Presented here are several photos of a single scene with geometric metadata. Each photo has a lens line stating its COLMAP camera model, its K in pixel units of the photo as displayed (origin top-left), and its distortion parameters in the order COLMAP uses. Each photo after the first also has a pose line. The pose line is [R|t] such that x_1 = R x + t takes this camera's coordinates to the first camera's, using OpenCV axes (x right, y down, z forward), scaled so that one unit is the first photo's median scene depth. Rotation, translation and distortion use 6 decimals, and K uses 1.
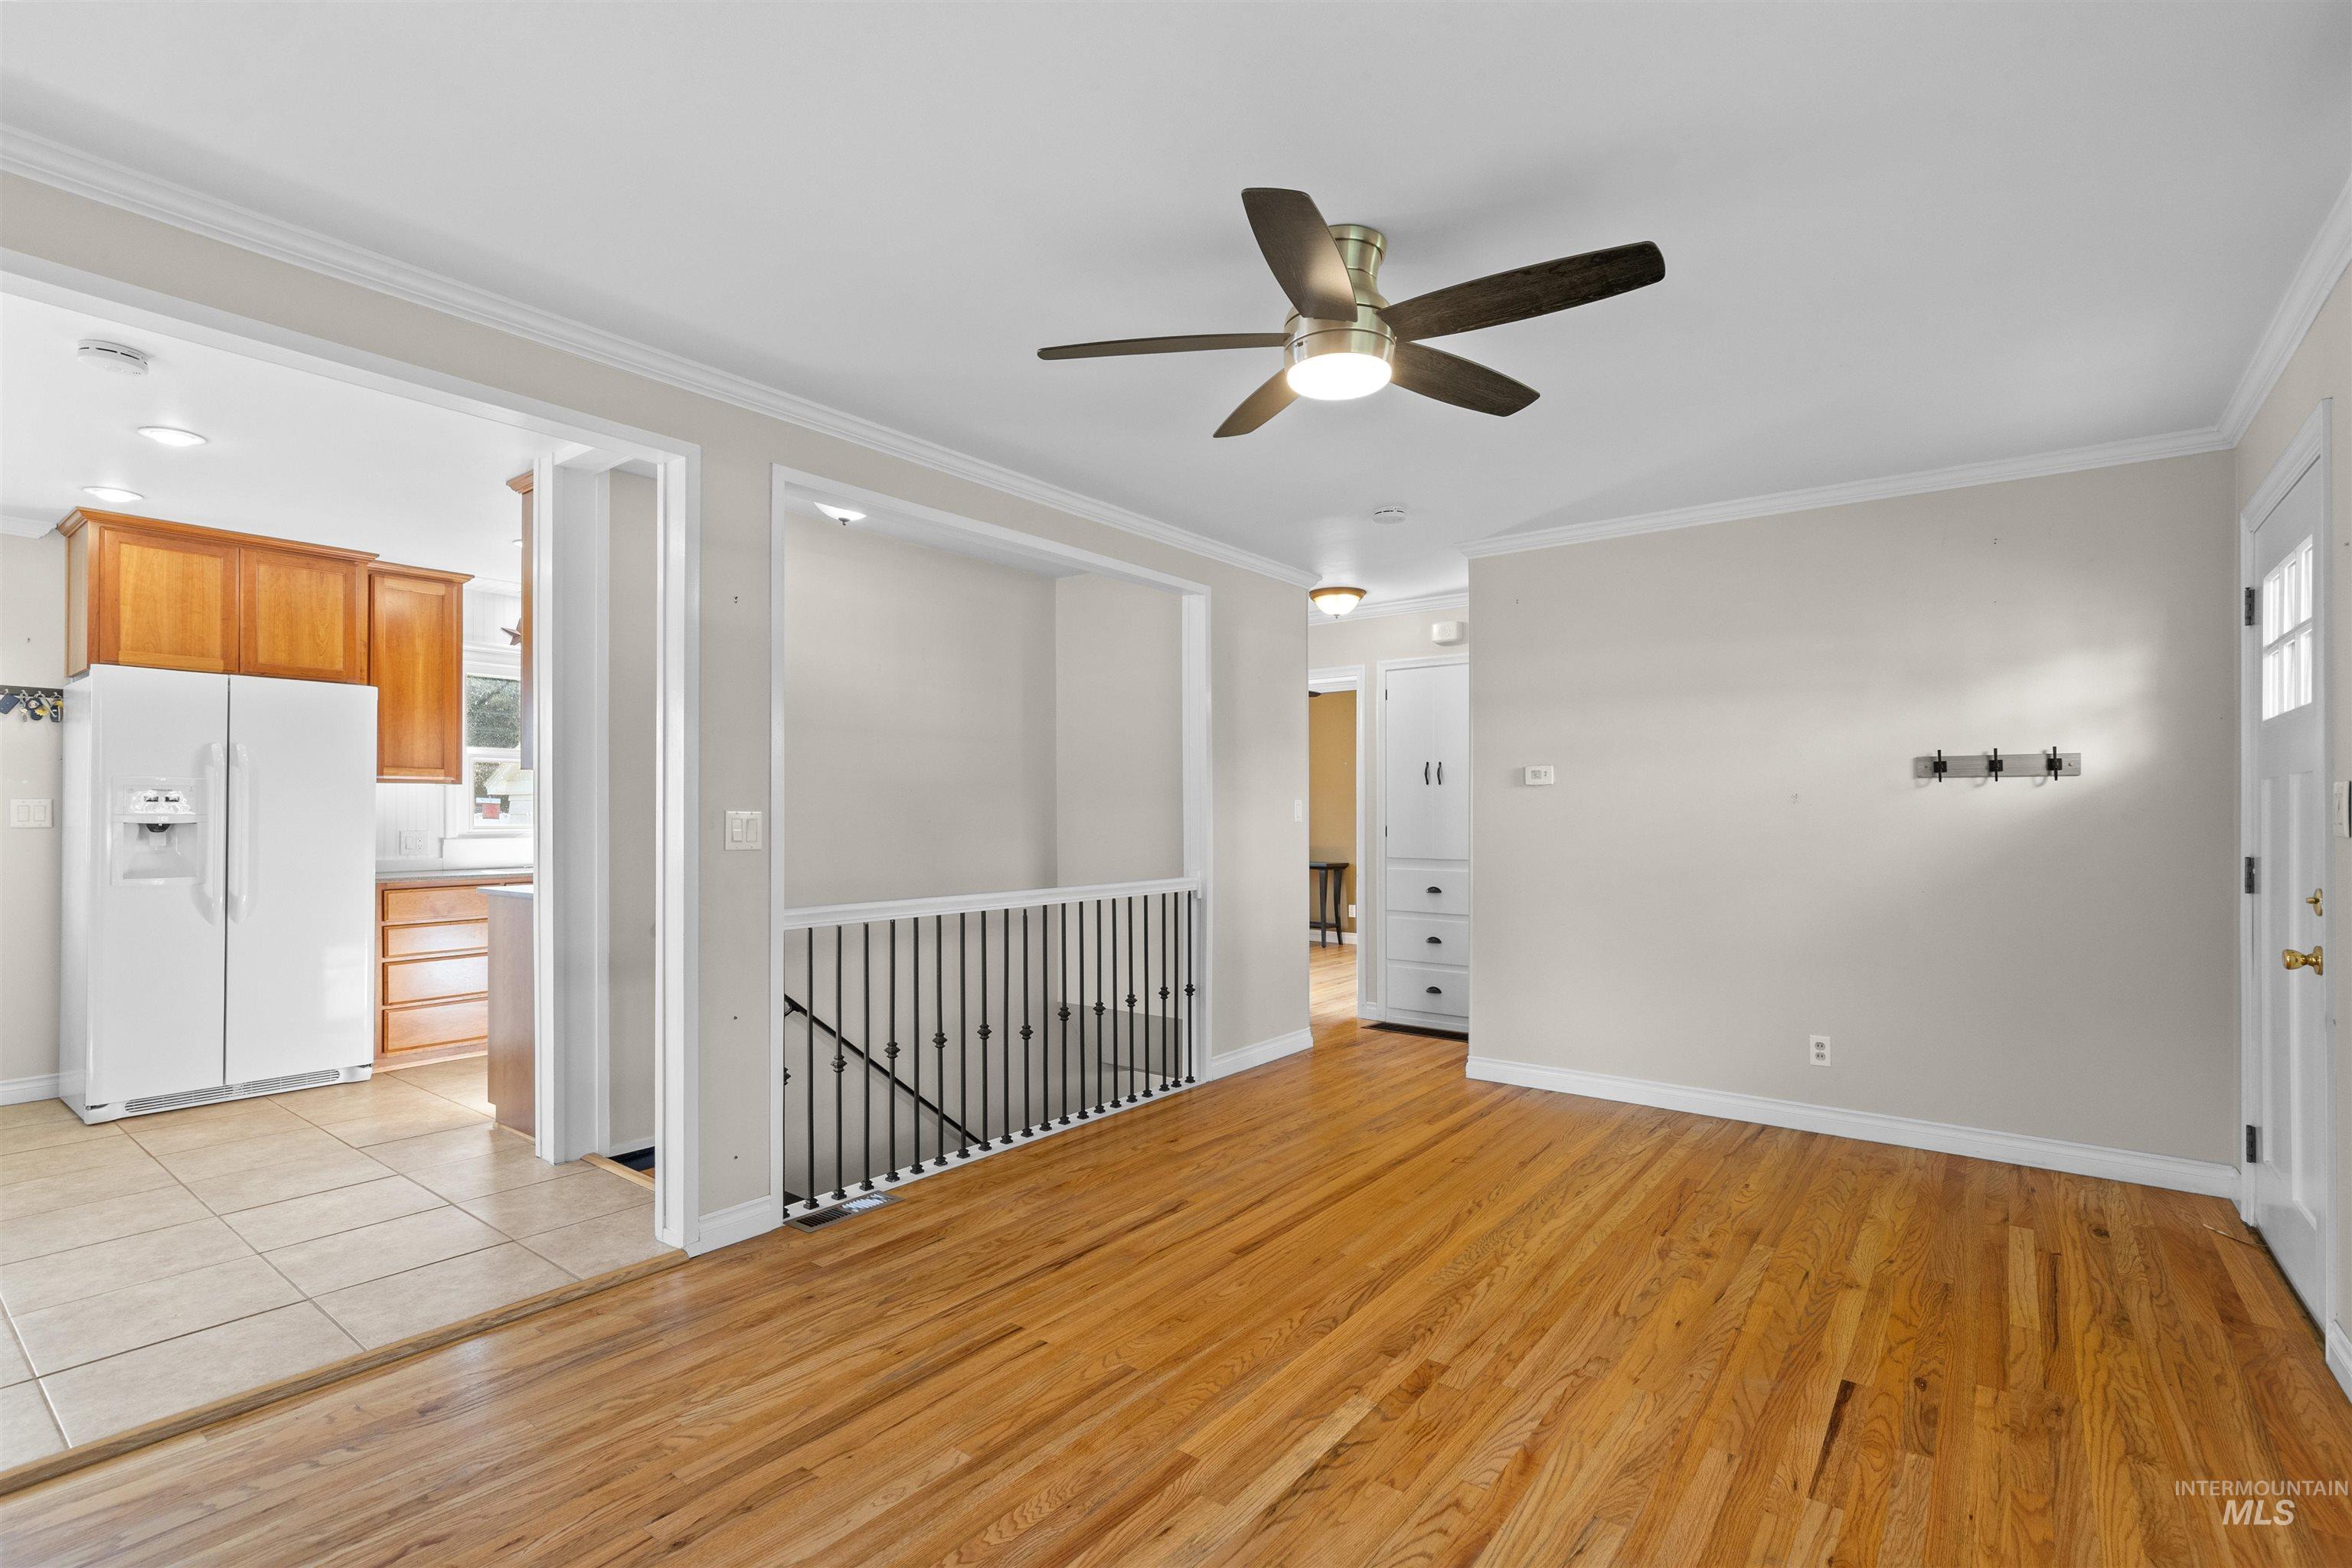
lens RADIAL K [[1073.6, 0, 1179.5], [0, 1073.6, 795.5], [0, 0, 1]] dist [-0.000339, 0.000606]
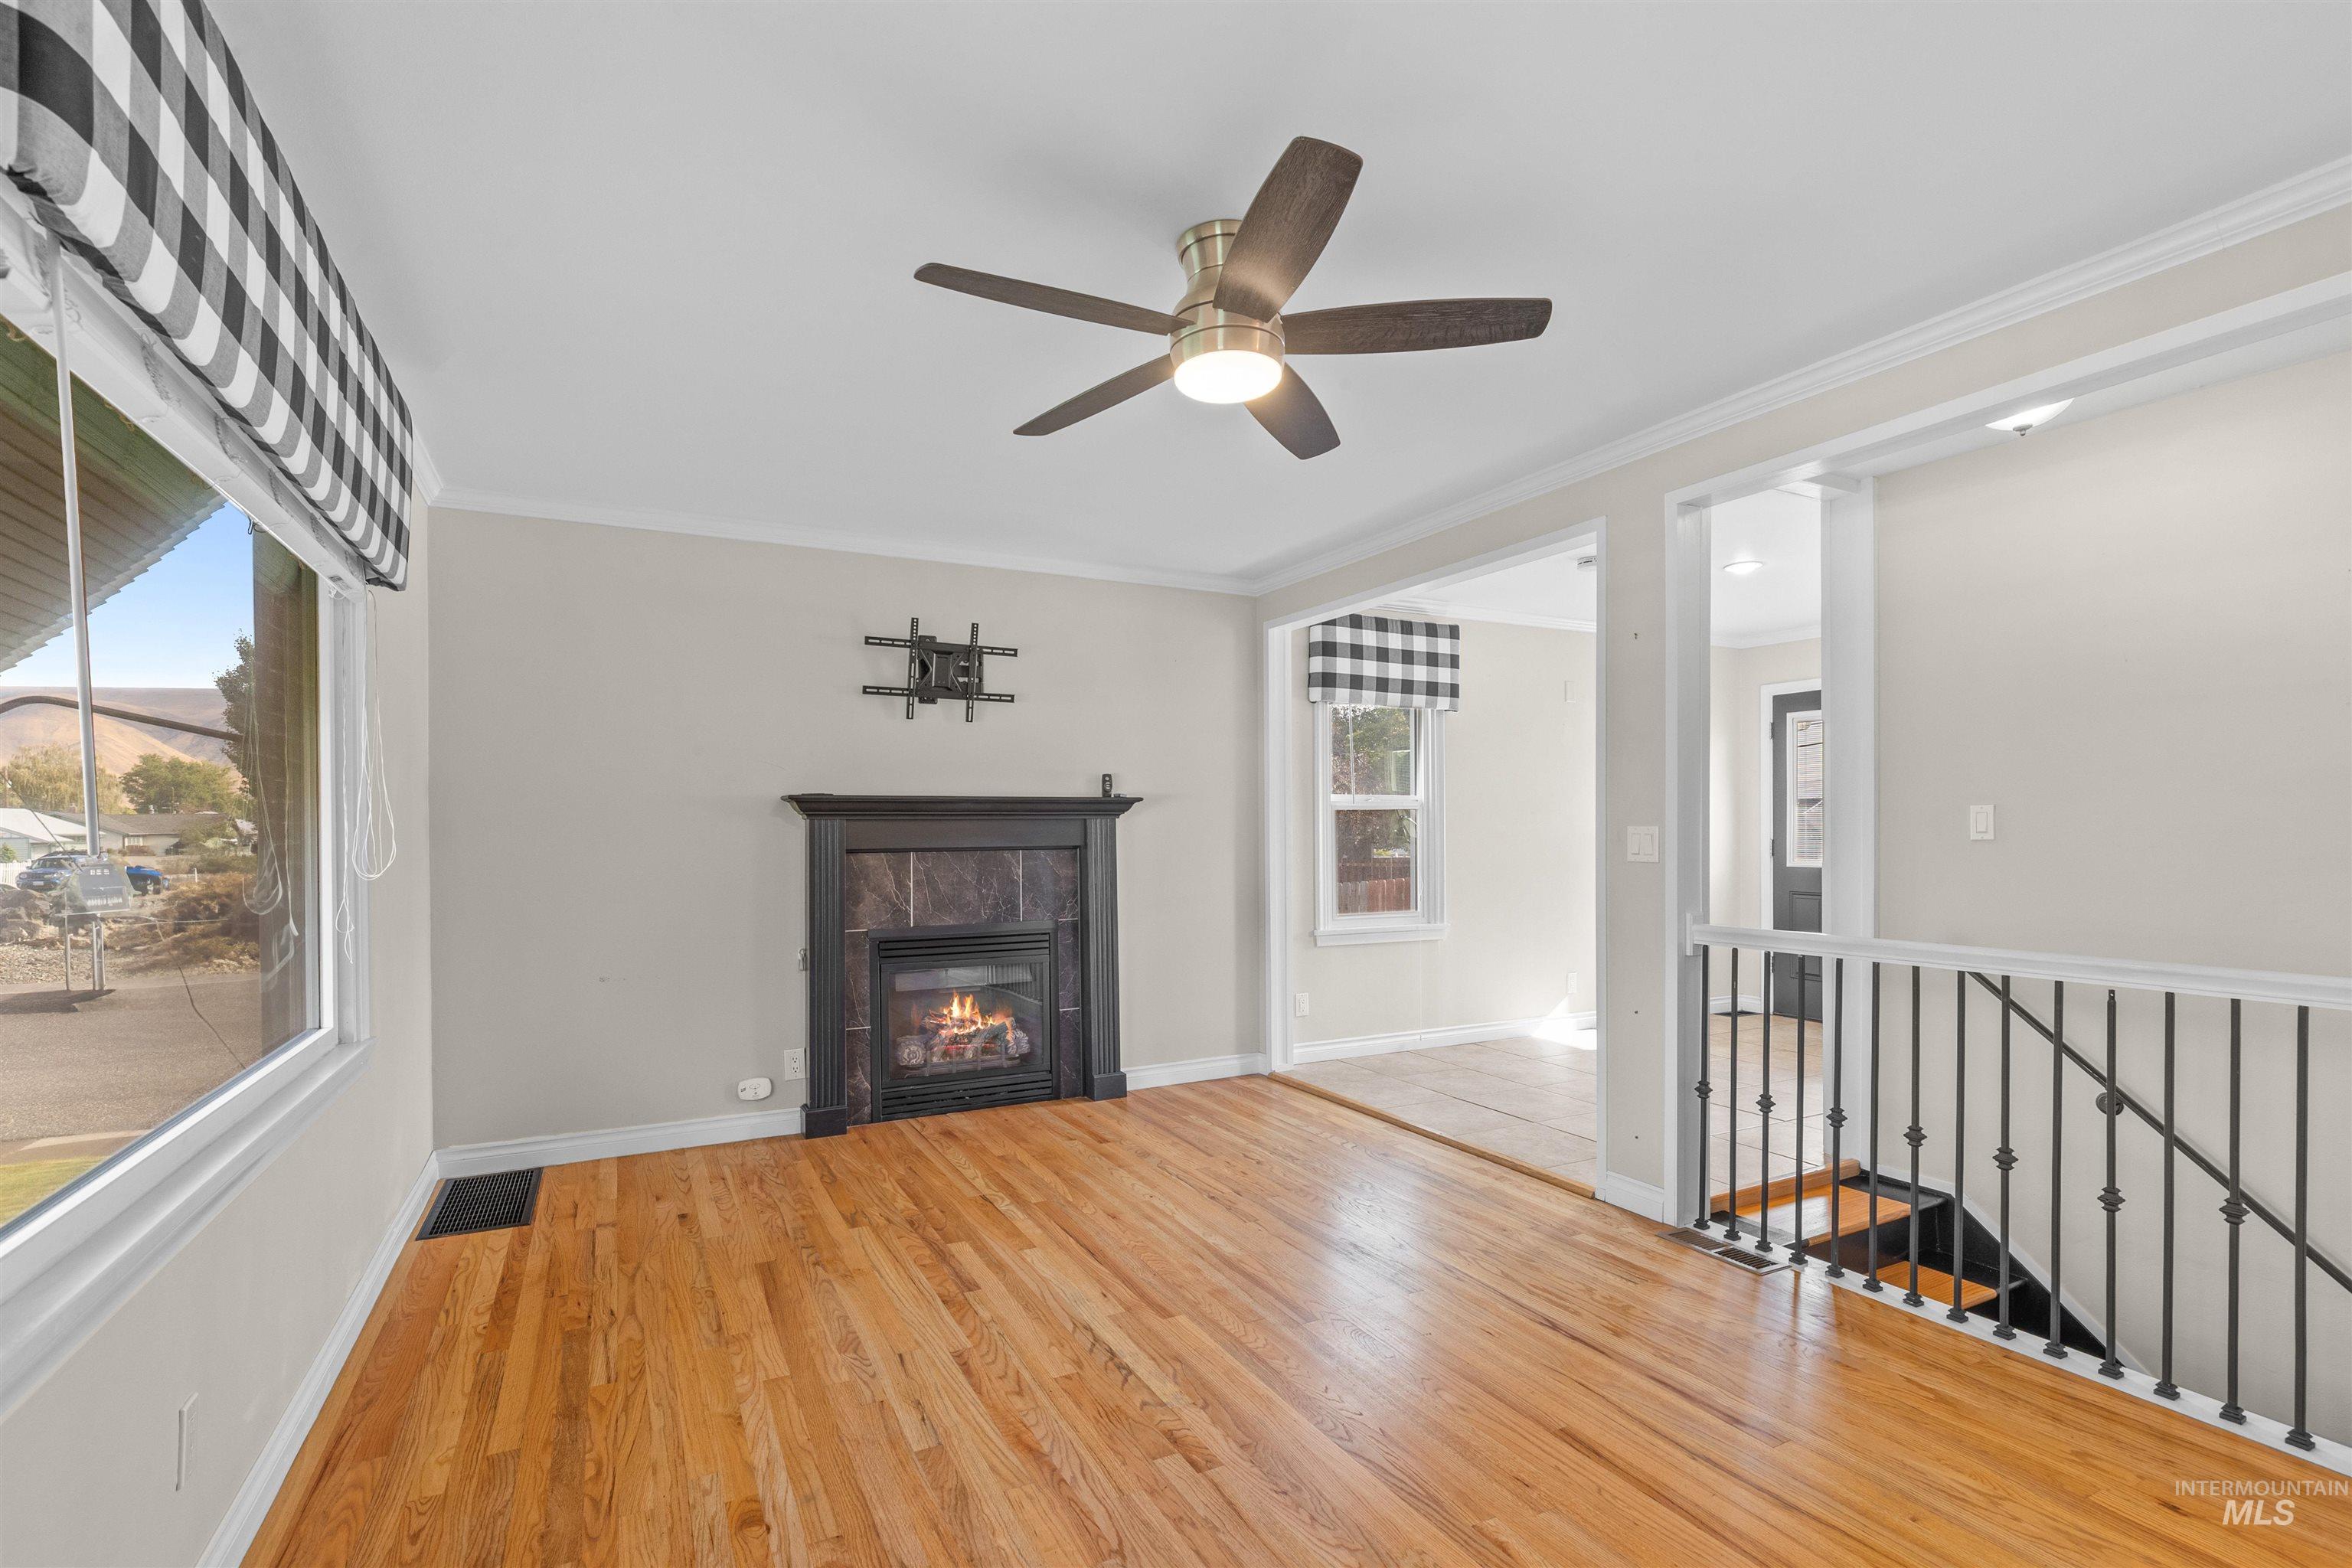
lens RADIAL K [[1073.6, 0, 1184.0], [0, 1073.6, 845.4], [0, 0, 1]] dist [-0.000339, 0.000606]
pose [[-0.410258, 0.014671, -0.911851, 0.873806], [0.019393, 0.999785, 0.007360, 0.017116], [0.911763, -0.014664, -0.410454, 1.138026]]
